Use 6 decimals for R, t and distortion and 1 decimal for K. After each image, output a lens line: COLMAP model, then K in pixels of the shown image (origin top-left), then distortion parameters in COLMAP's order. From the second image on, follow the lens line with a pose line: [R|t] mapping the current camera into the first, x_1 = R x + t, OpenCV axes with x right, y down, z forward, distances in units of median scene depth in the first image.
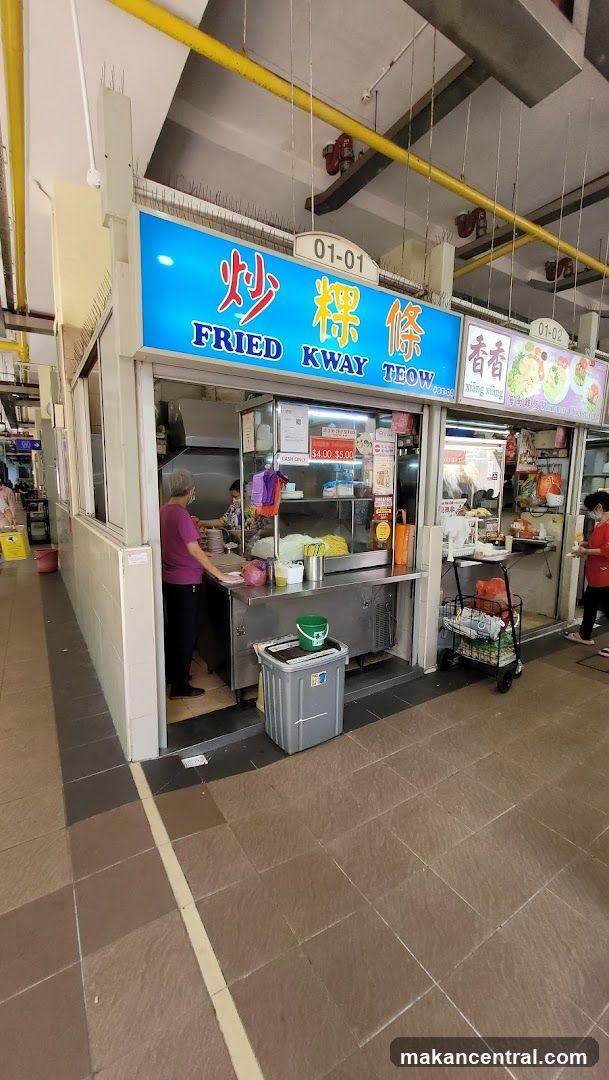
lens RADIAL K [[437.4, 0, 304.5], [0, 437.4, 540.0], [0, 0, 1]] dist [0.011526, -0.000054]
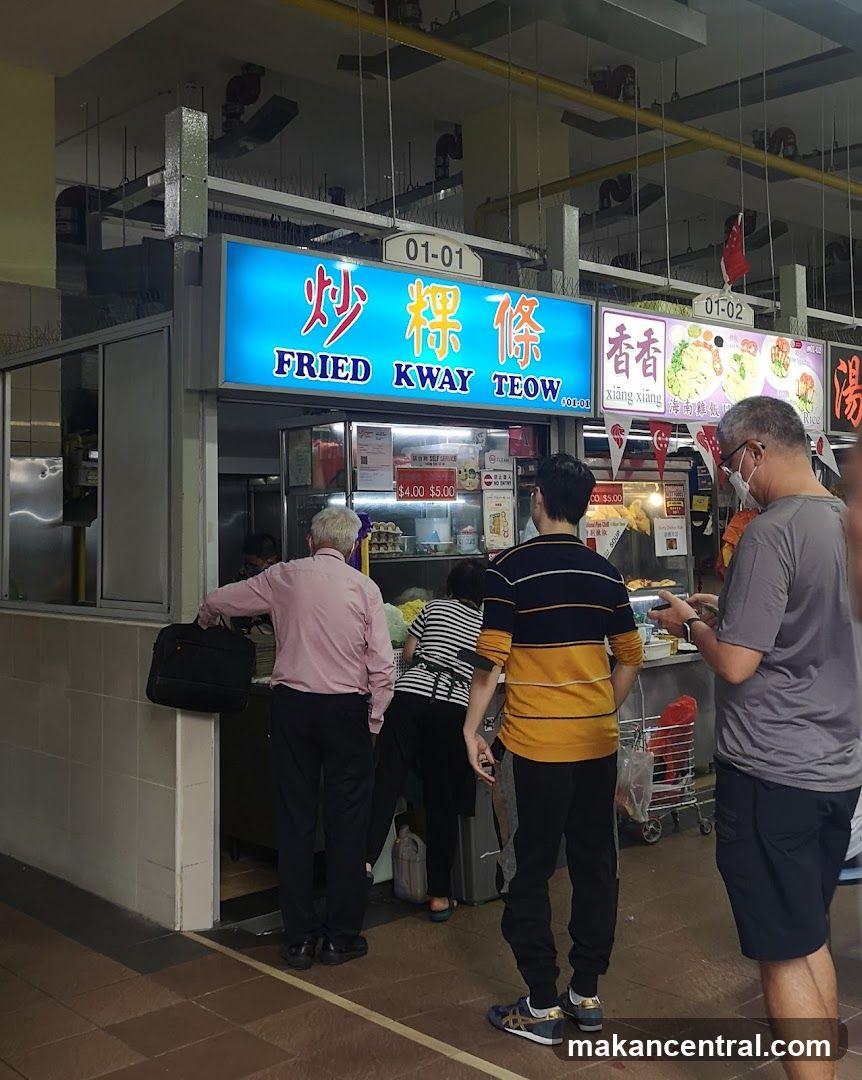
lens RADIAL K [[1188.9, 0, 432.5], [0, 1188.9, 444.4], [0, 0, 1]] dist [0.044674, -0.012281]
pose [[0.988892, -0.011974, 0.148150, -0.248201], [0.041358, 0.979553, -0.196891, 0.121514], [-0.142763, 0.200831, 0.969167, -1.025217]]
